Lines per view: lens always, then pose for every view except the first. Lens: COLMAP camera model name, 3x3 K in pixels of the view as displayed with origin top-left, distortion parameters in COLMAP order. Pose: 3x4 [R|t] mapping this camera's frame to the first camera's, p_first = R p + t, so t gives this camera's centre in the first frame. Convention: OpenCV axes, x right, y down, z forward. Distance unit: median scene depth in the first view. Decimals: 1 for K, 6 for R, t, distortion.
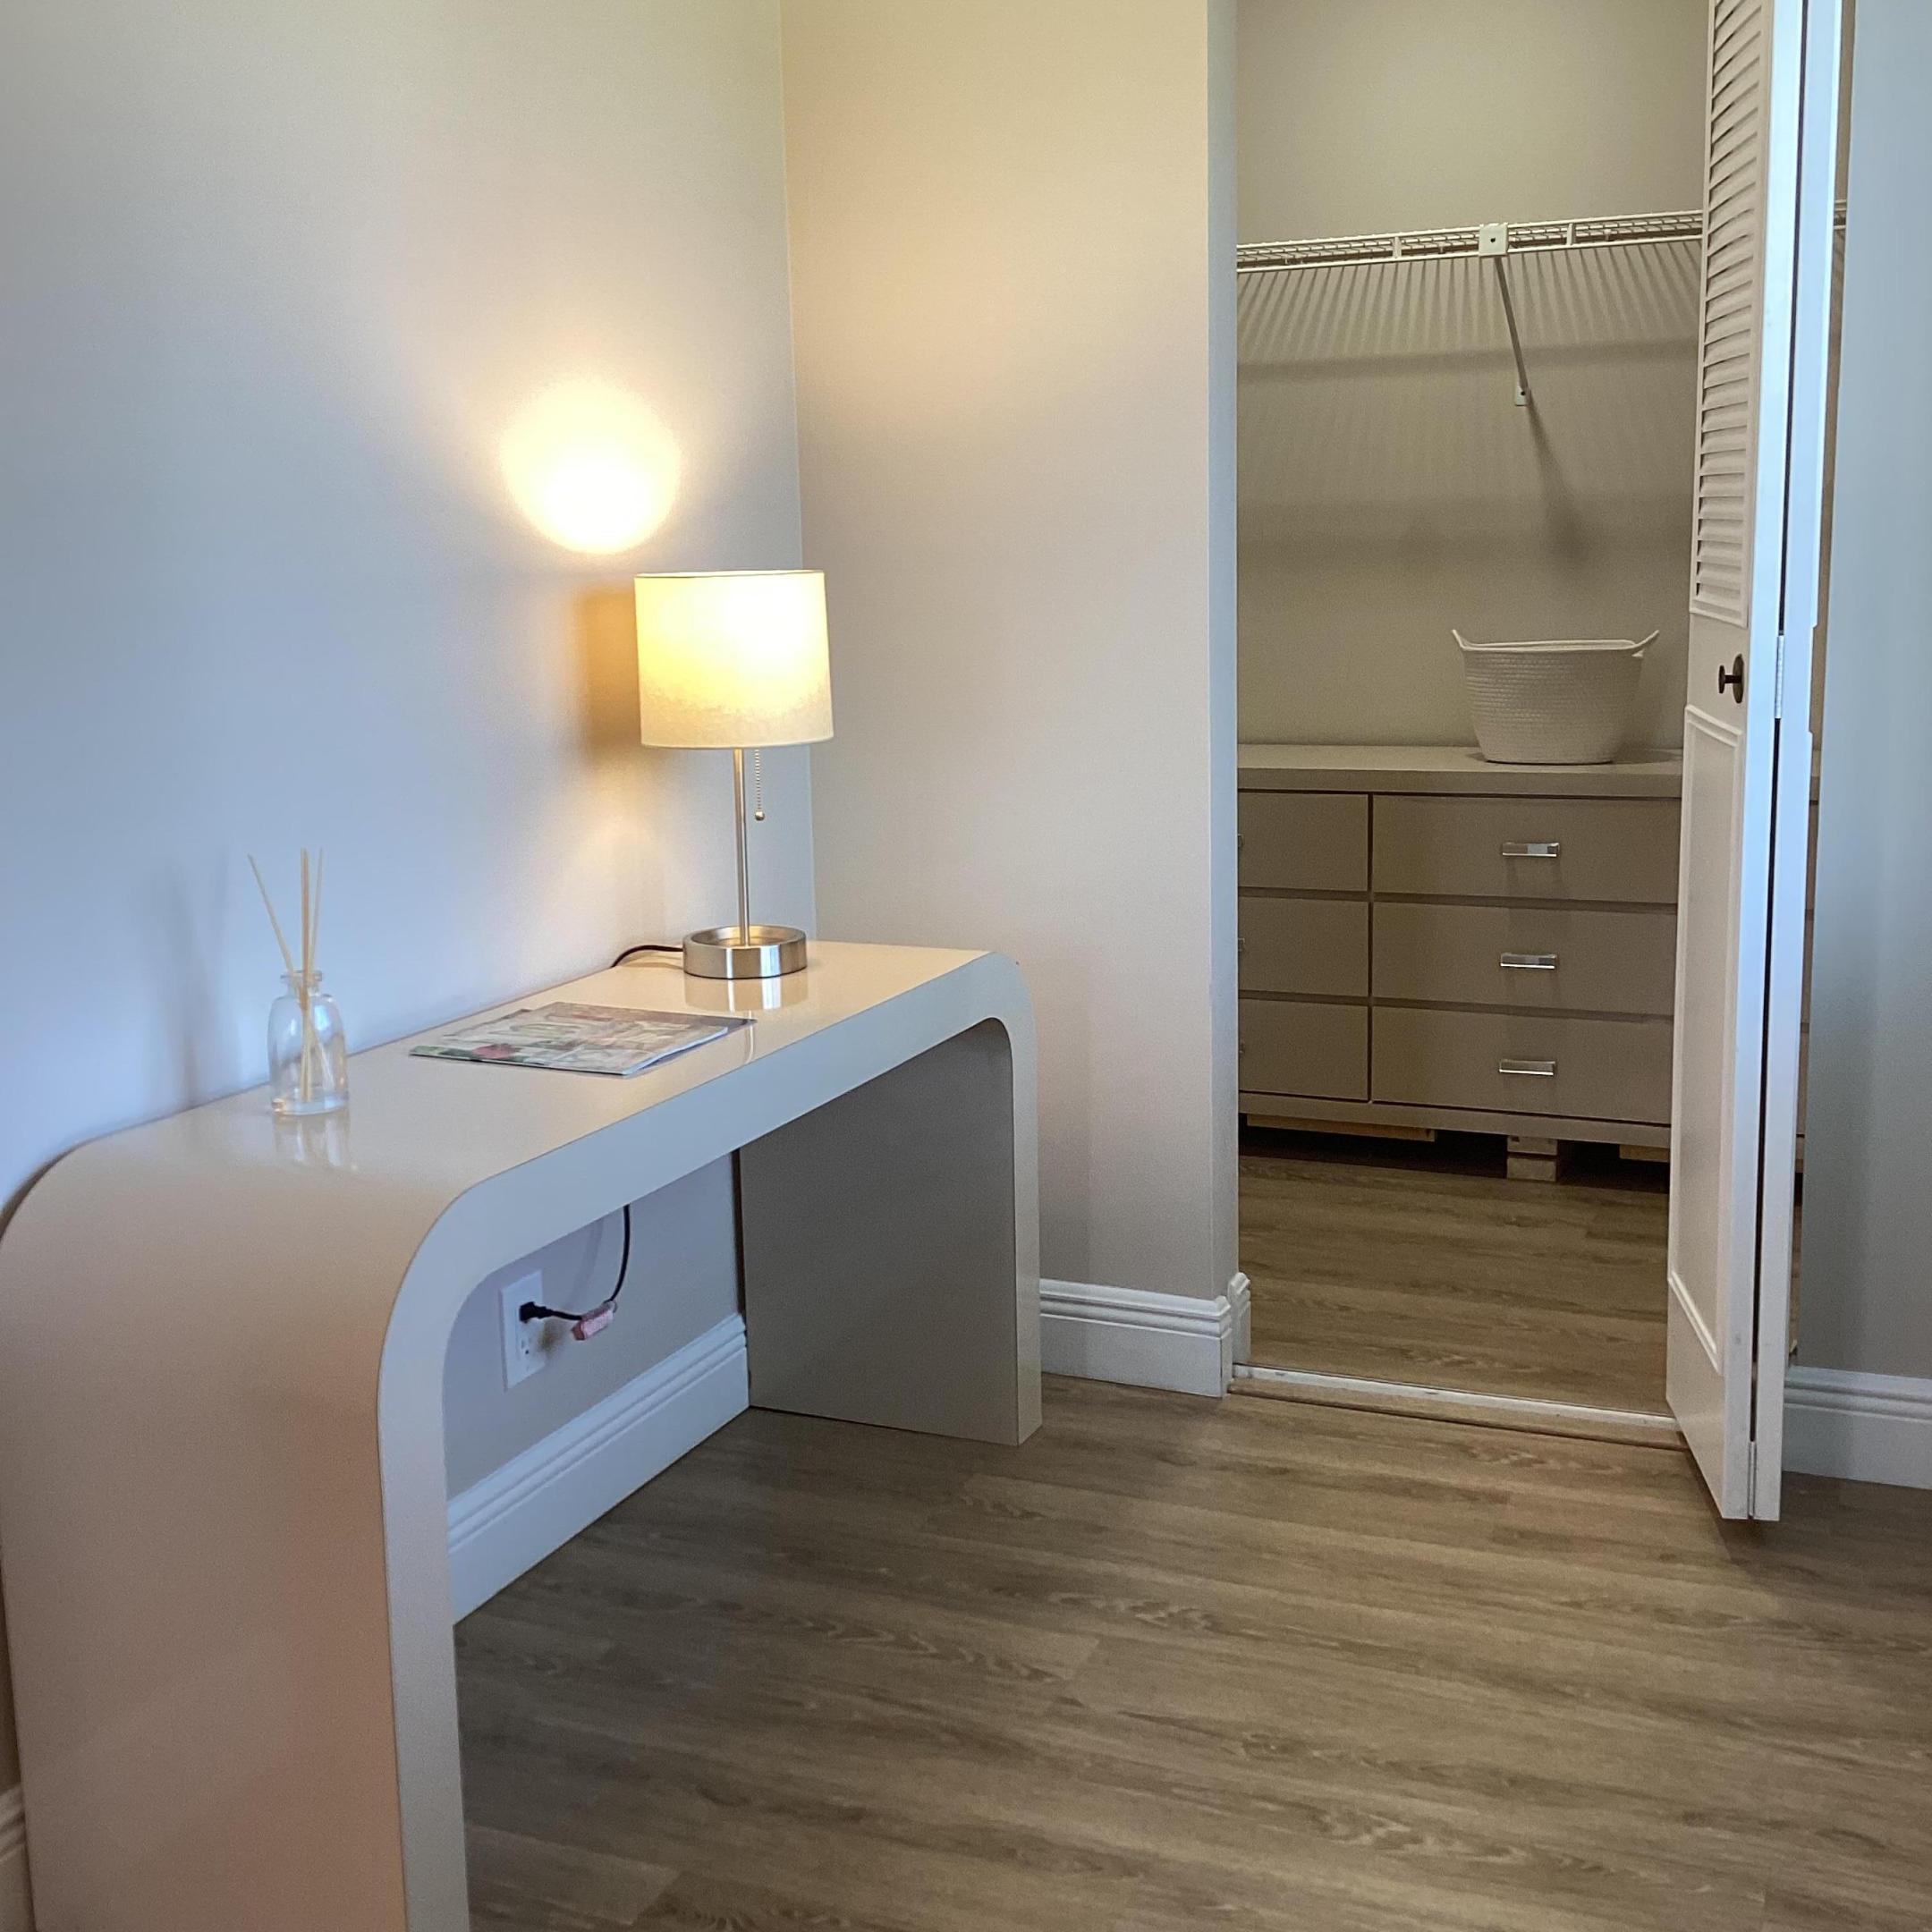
lens RADIAL K [[2337.7, 0, 946.8], [0, 2337.7, 967.1], [0, 0, 1]] dist [0.057649, 0.000000]
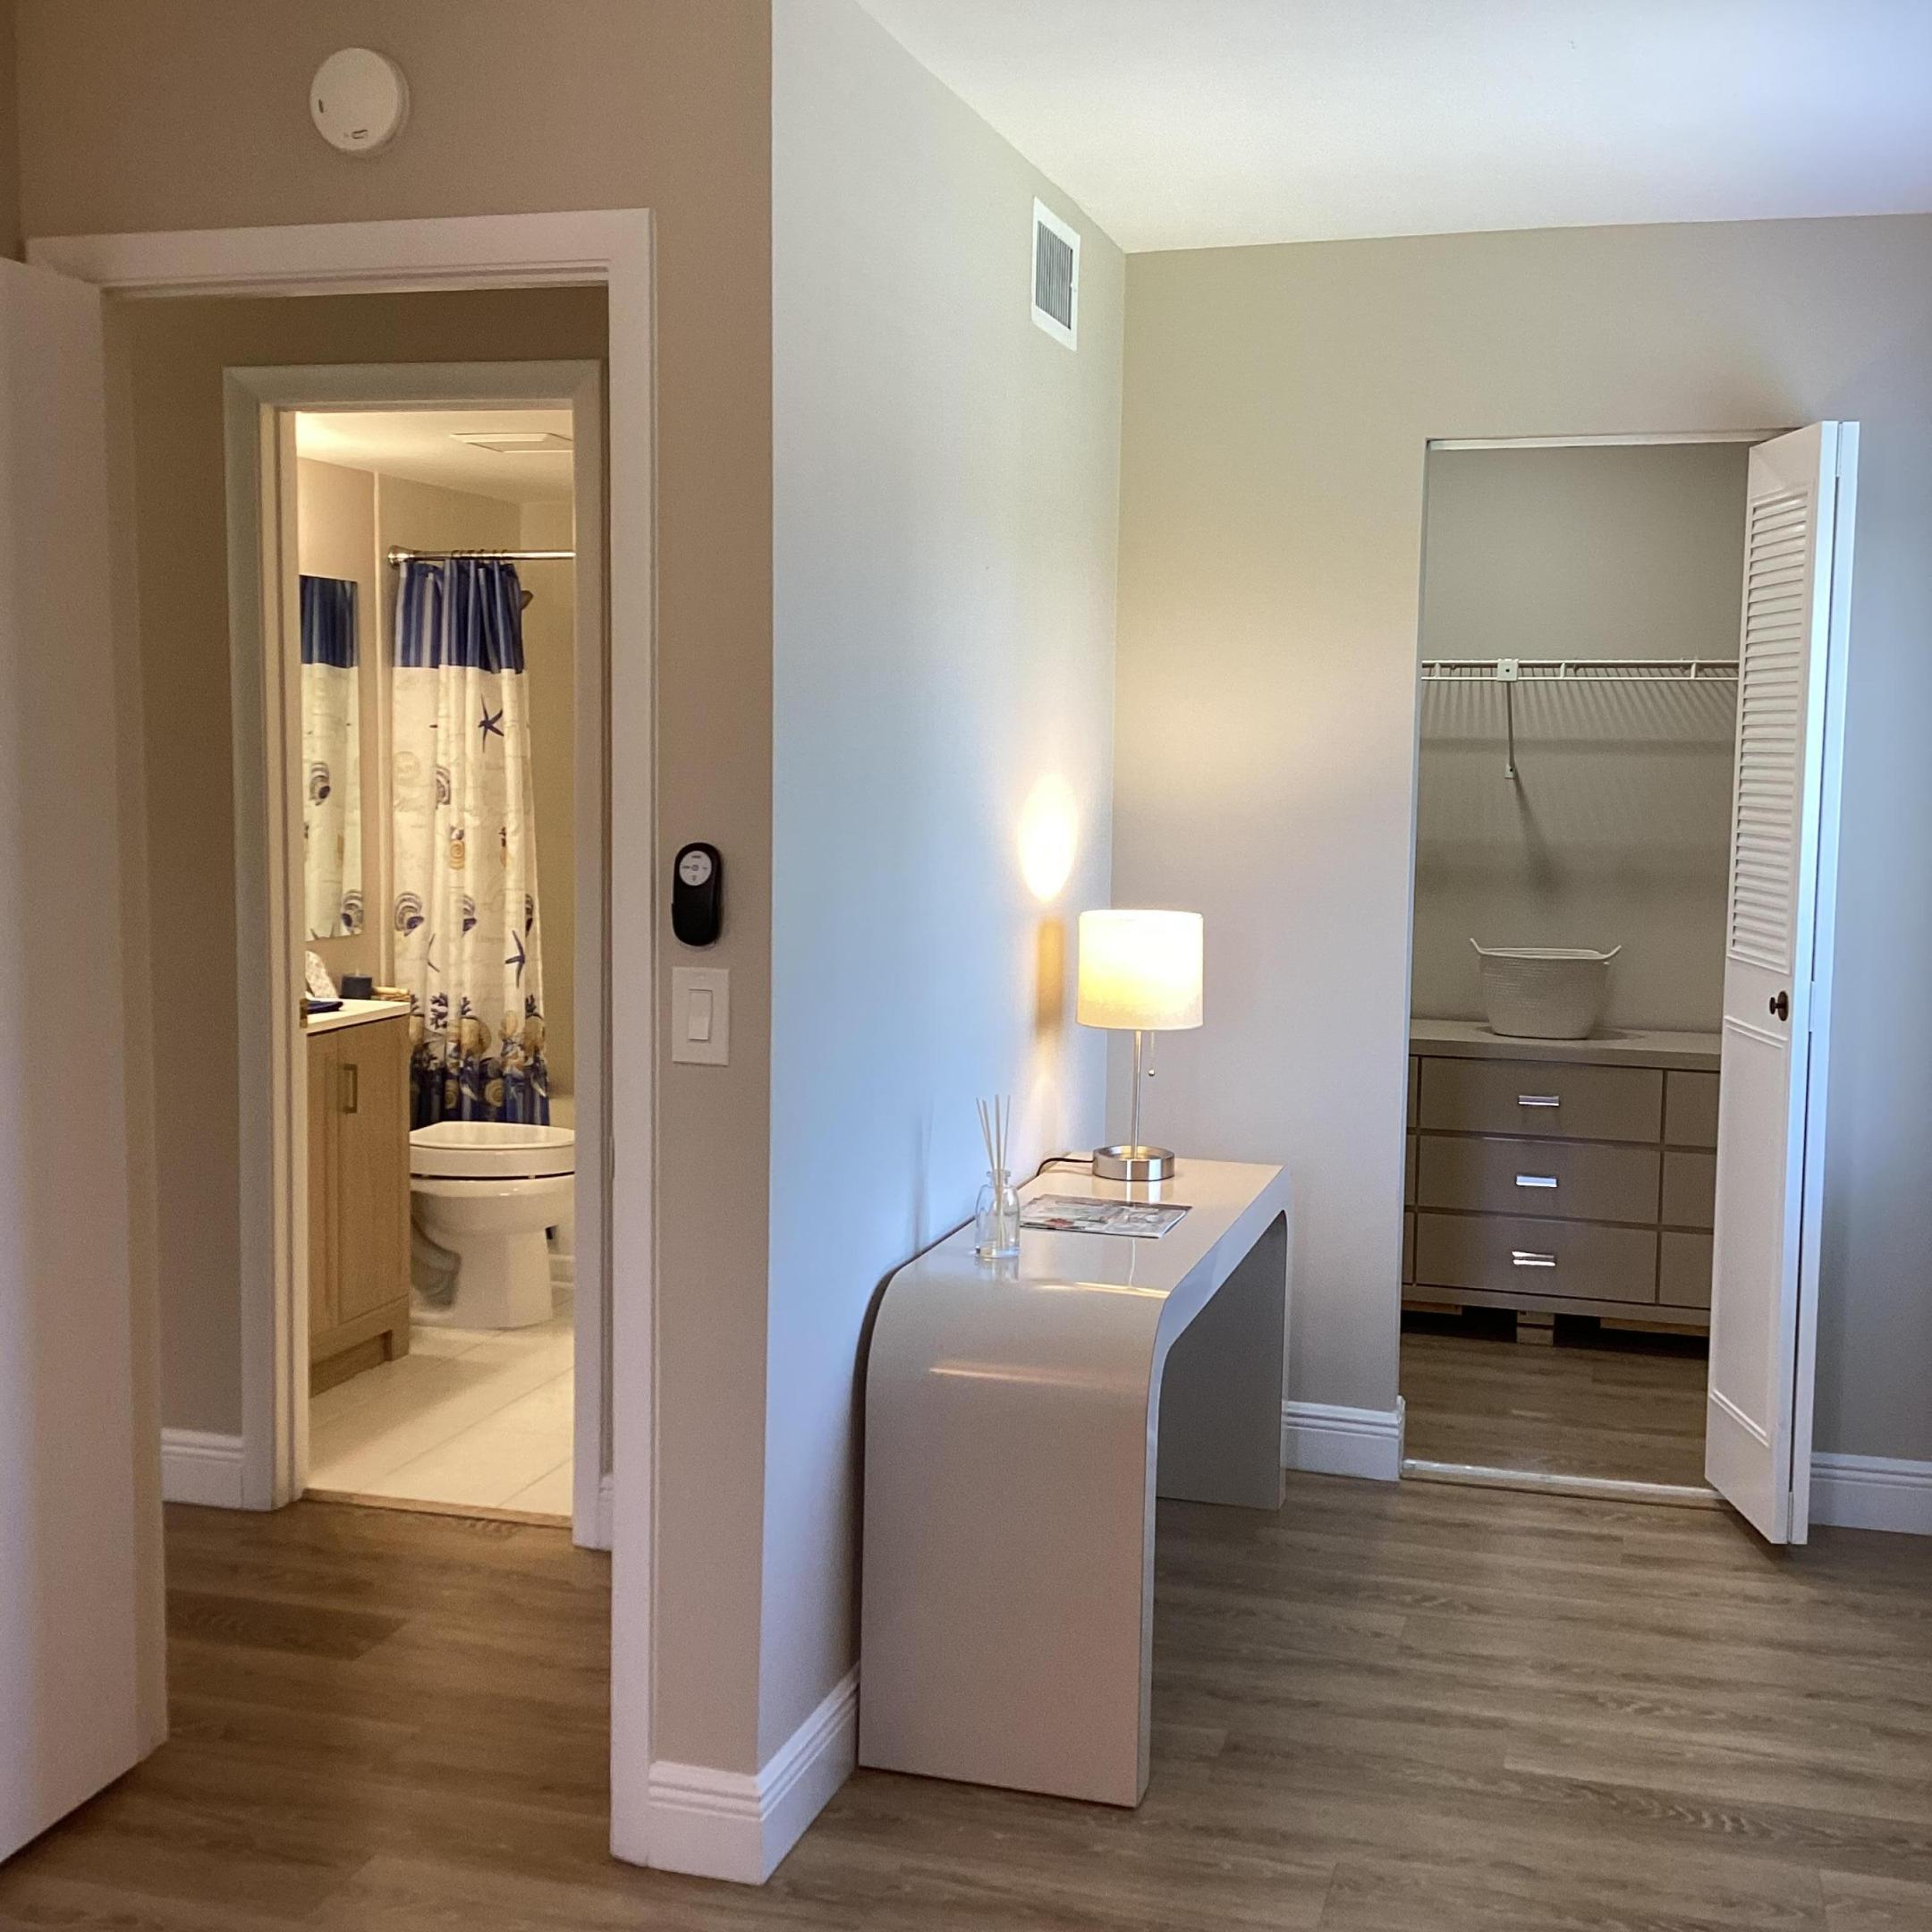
lens RADIAL K [[2337.7, 0, 952.8], [0, 2337.7, 965.0], [0, 0, 1]] dist [0.057649, 0.000000]
pose [[0.990873, 0.027873, 0.131883, -0.403269], [-0.015101, 0.995182, -0.096870, 0.013649], [-0.133948, 0.093995, 0.986521, -0.475423]]
